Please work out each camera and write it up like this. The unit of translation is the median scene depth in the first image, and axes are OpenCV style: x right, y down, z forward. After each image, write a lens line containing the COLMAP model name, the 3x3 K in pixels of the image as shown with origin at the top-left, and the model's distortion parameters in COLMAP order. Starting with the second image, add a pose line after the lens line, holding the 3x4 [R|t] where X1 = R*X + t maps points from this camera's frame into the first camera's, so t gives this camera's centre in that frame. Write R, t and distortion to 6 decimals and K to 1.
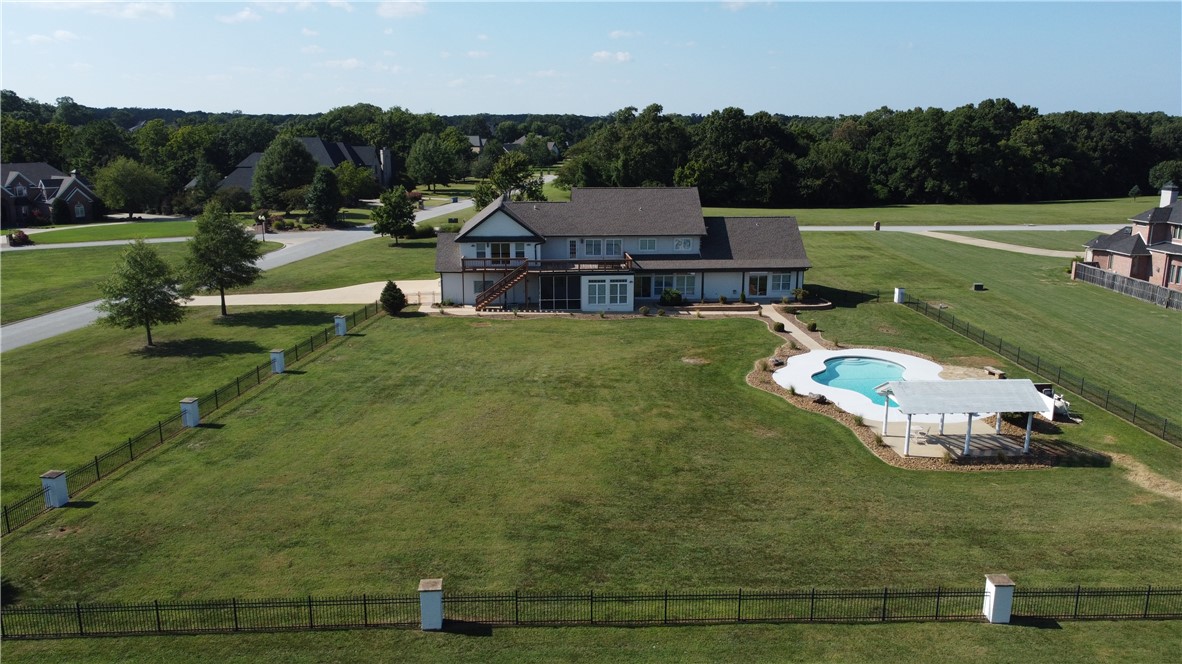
lens RADIAL K [[893.7, 0, 591.0], [0, 893.7, 332.0], [0, 0, 1]] dist [0.004737, -0.011973]
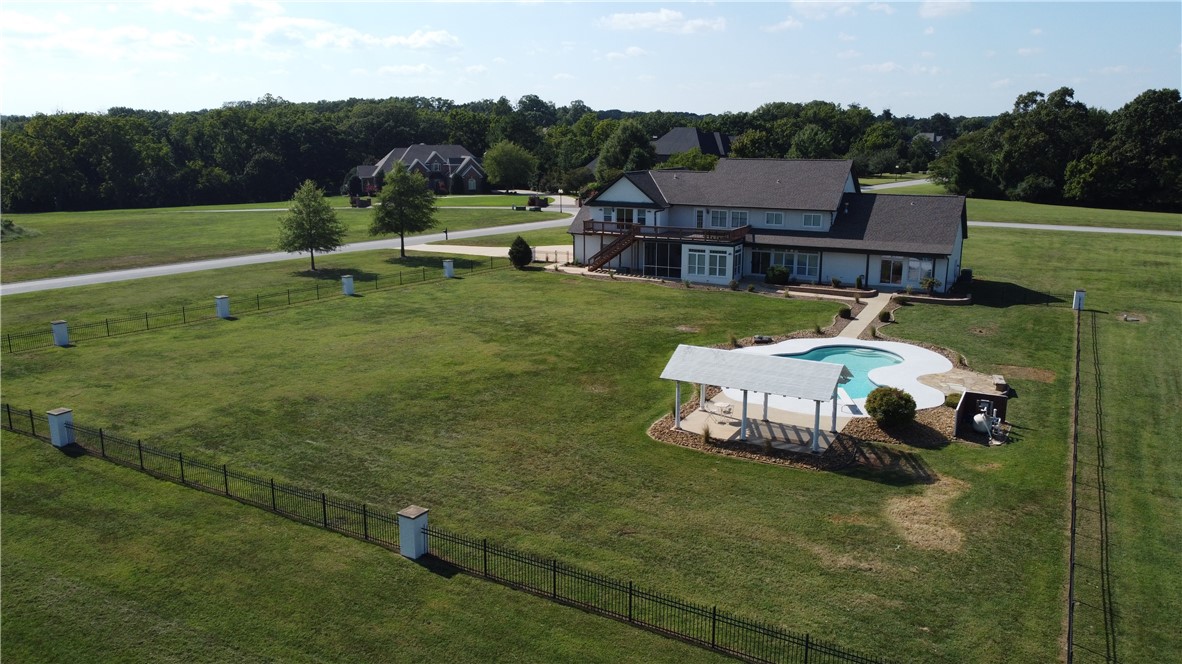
lens RADIAL K [[893.7, 0, 591.0], [0, 893.7, 332.0], [0, 0, 1]] dist [0.004737, -0.011973]
pose [[0.846310, 0.116511, -0.519793, 0.585385], [-0.118826, 0.992492, 0.028996, 0.022427], [0.519268, 0.037225, 0.853800, 0.157590]]
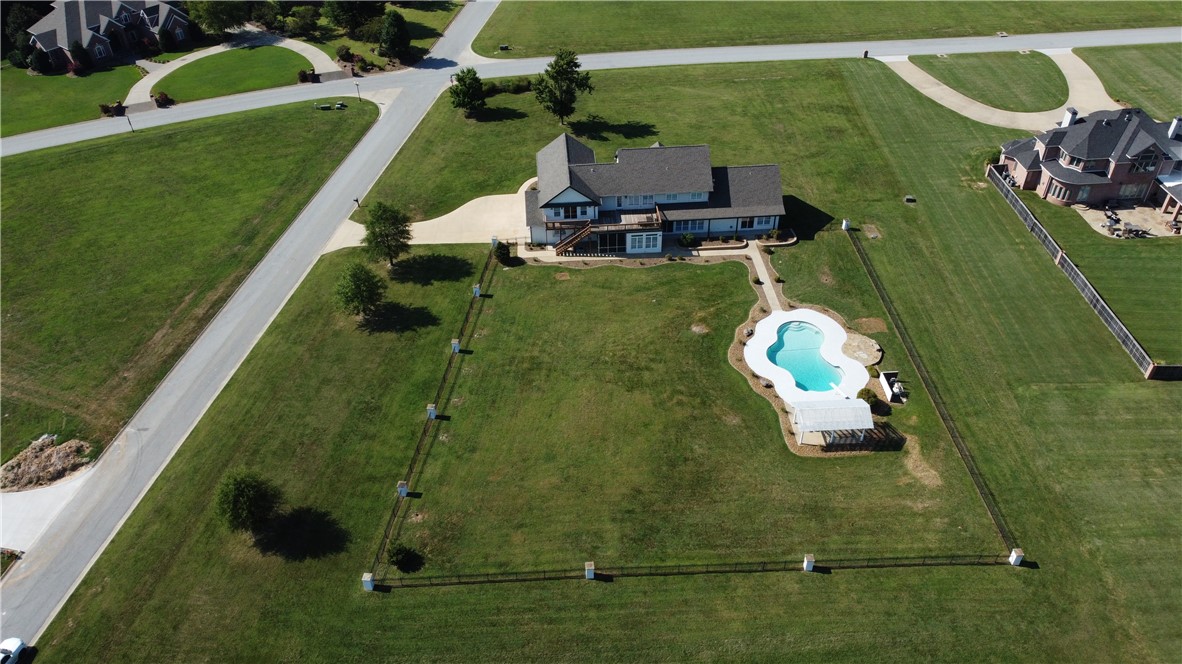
lens RADIAL K [[893.7, 0, 591.0], [0, 893.7, 332.0], [0, 0, 1]] dist [0.004737, -0.011973]
pose [[0.999798, -0.011331, -0.016629, -0.064907], [0.017488, 0.898056, 0.439534, -0.782296], [0.009953, -0.439736, 0.898072, -0.555933]]
